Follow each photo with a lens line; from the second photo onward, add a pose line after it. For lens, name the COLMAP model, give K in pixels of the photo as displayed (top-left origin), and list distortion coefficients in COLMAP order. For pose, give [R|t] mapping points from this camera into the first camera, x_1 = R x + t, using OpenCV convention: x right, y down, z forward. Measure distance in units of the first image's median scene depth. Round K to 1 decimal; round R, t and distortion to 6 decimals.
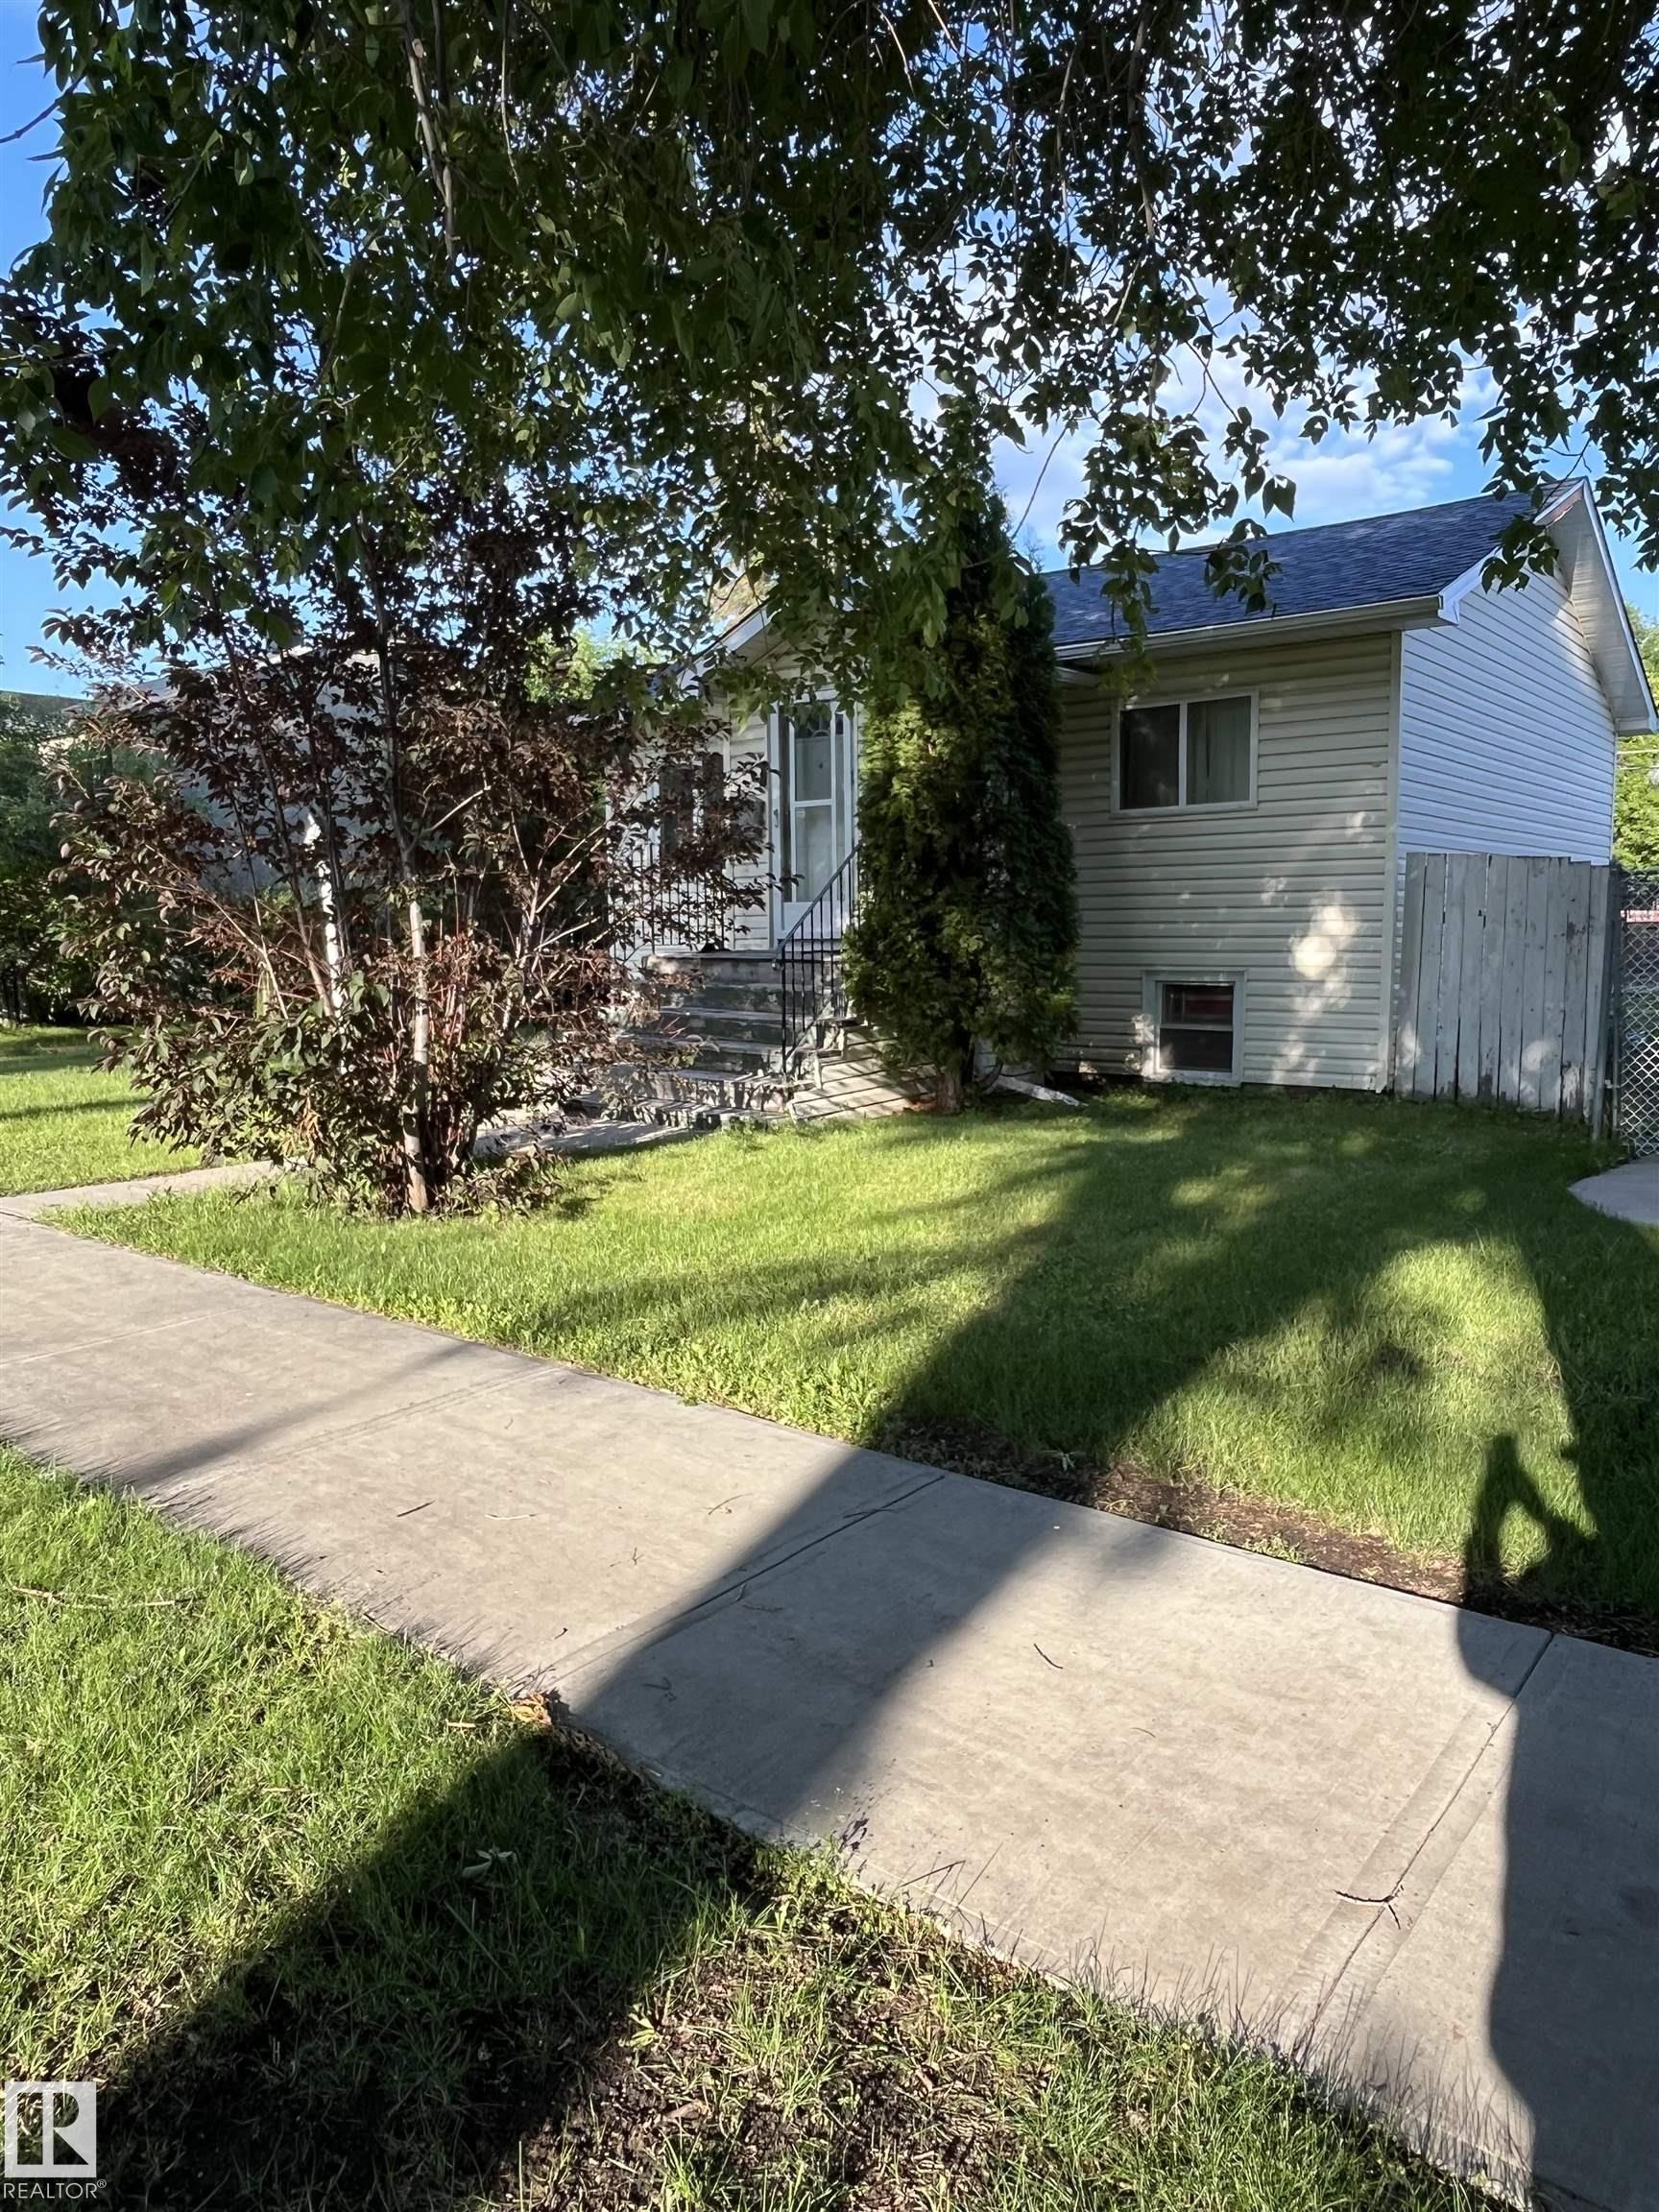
lens RADIAL K [[1494.8, 0, 826.5], [0, 1494.8, 1088.0], [0, 0, 1]] dist [0.017896, 0.004938]
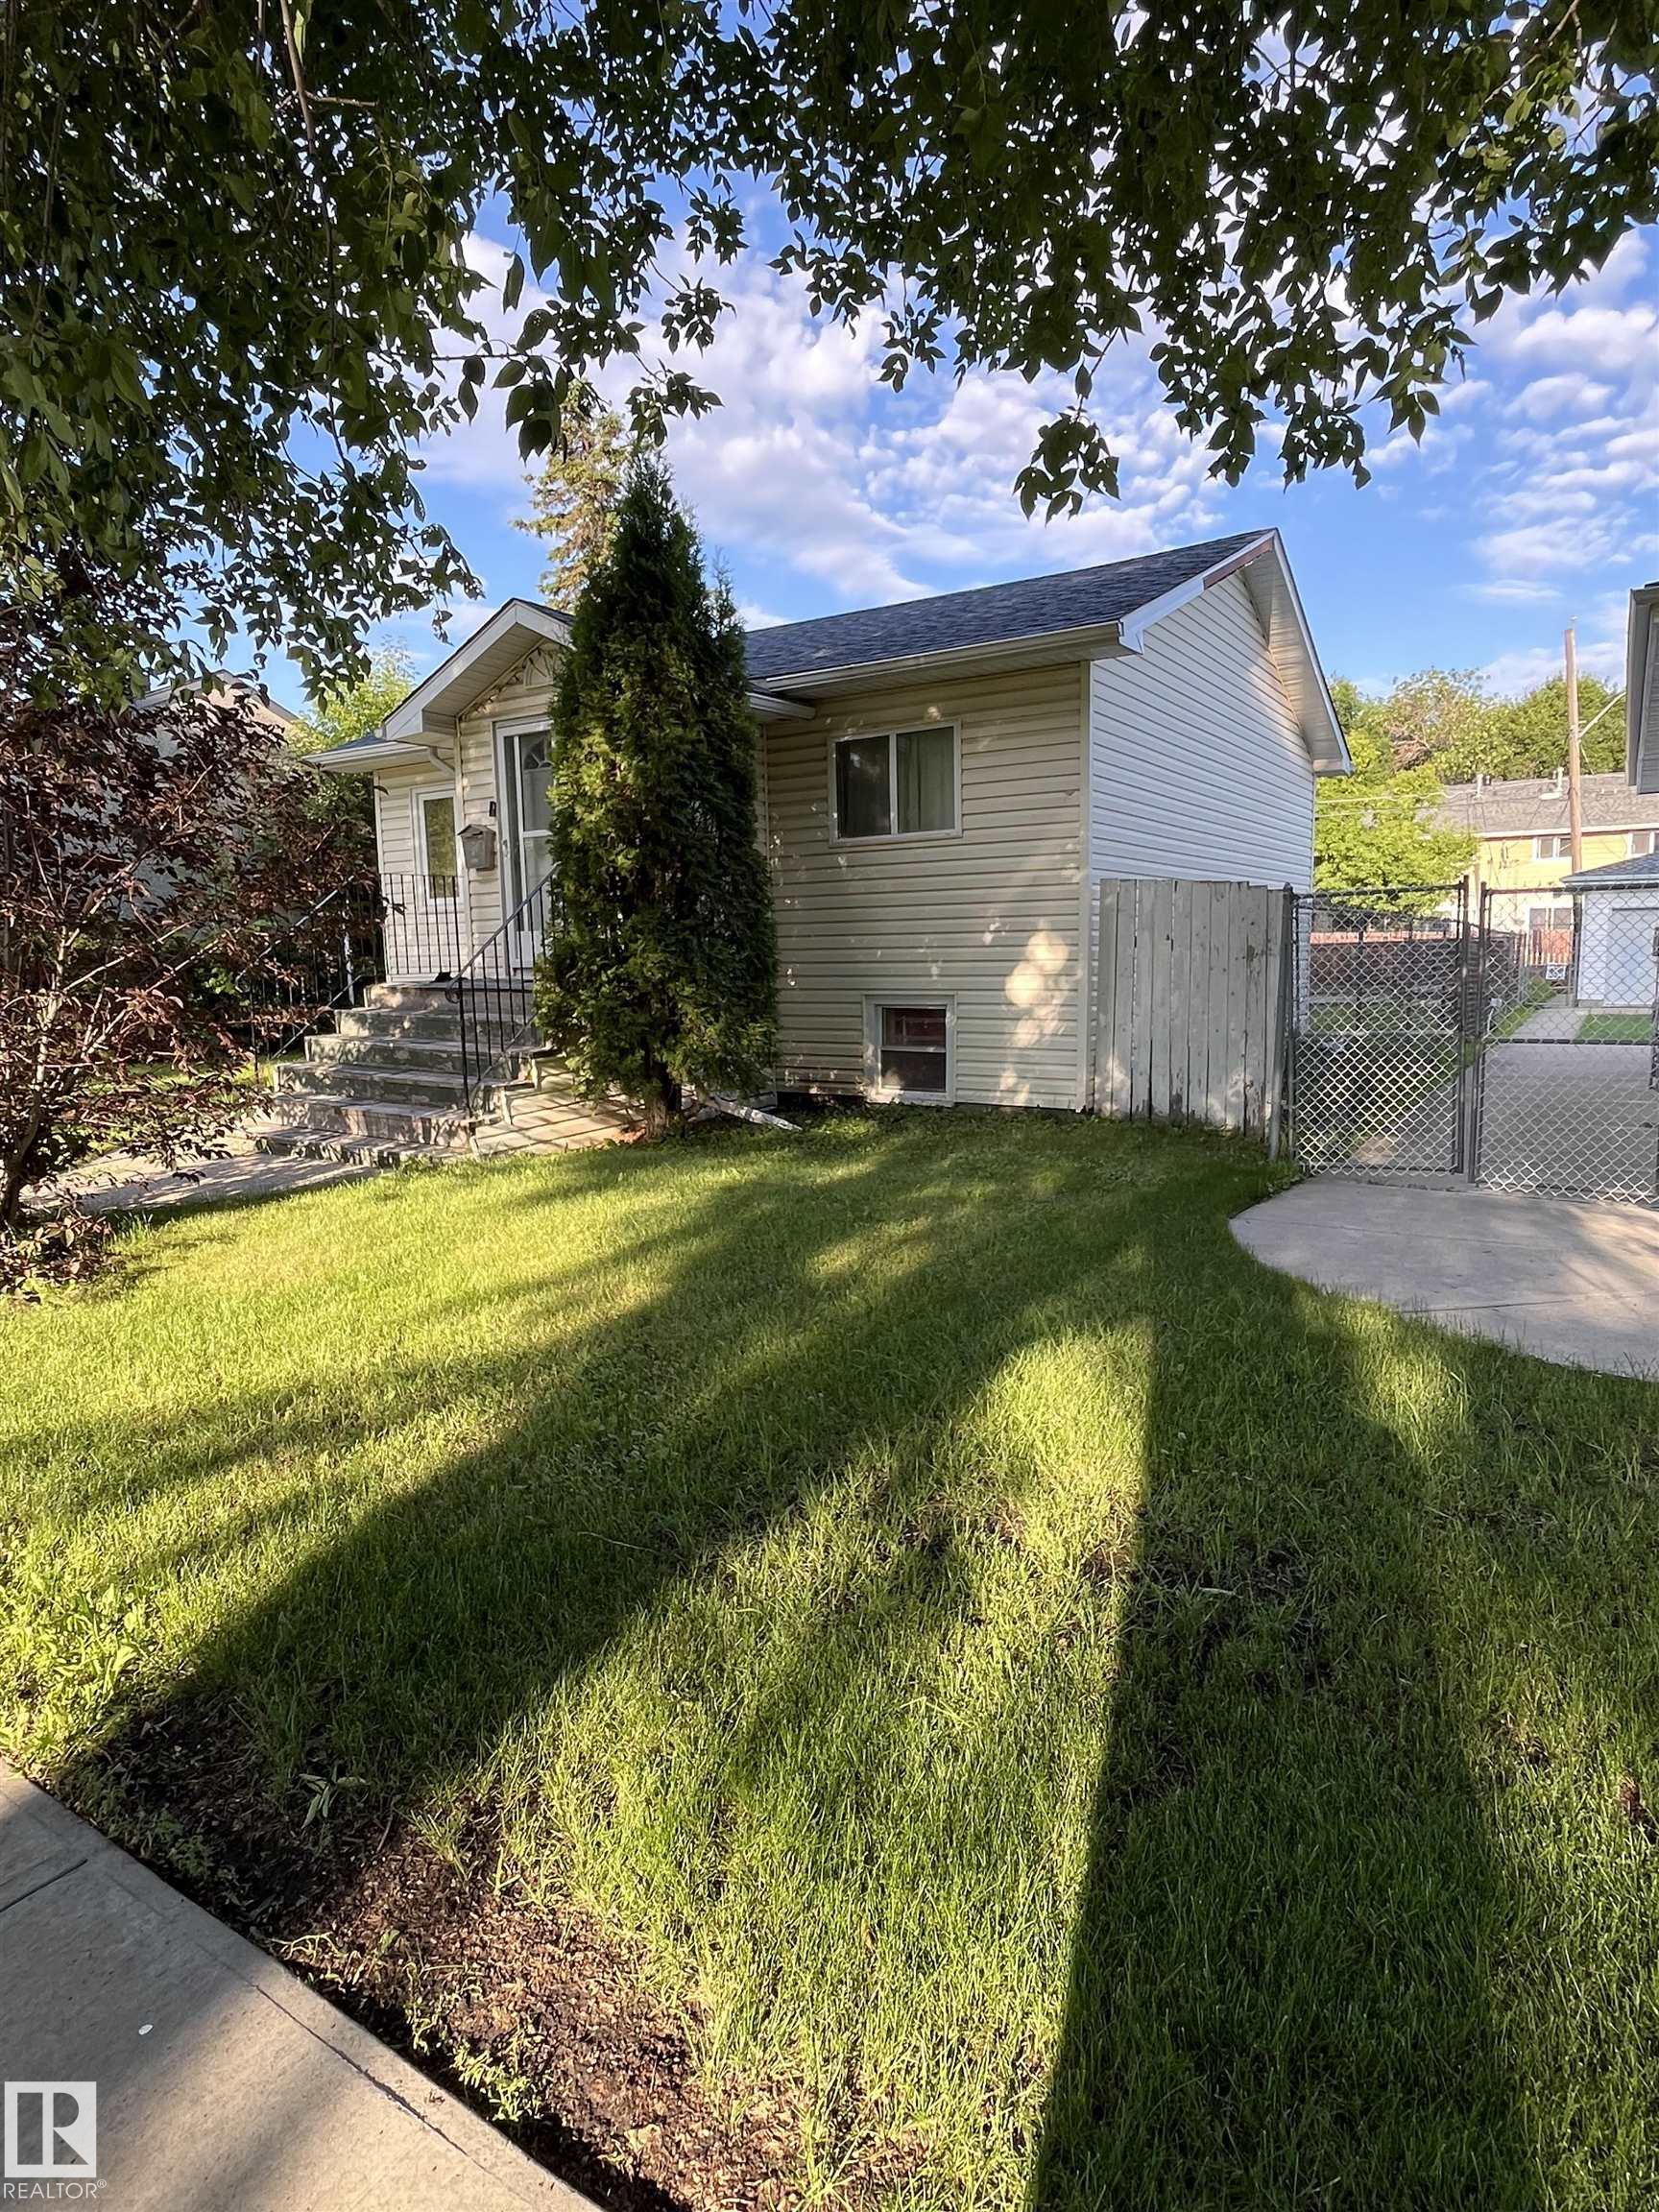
lens RADIAL K [[1207.7, 0, 823.8], [0, 1207.7, 1100.3], [0, 0, 1]] dist [-0.002738, -0.001079]
pose [[0.996647, -0.018766, 0.079636, 0.133503], [0.017053, 0.999610, 0.022128, -0.027815], [-0.080021, -0.020696, 0.996578, 0.192890]]
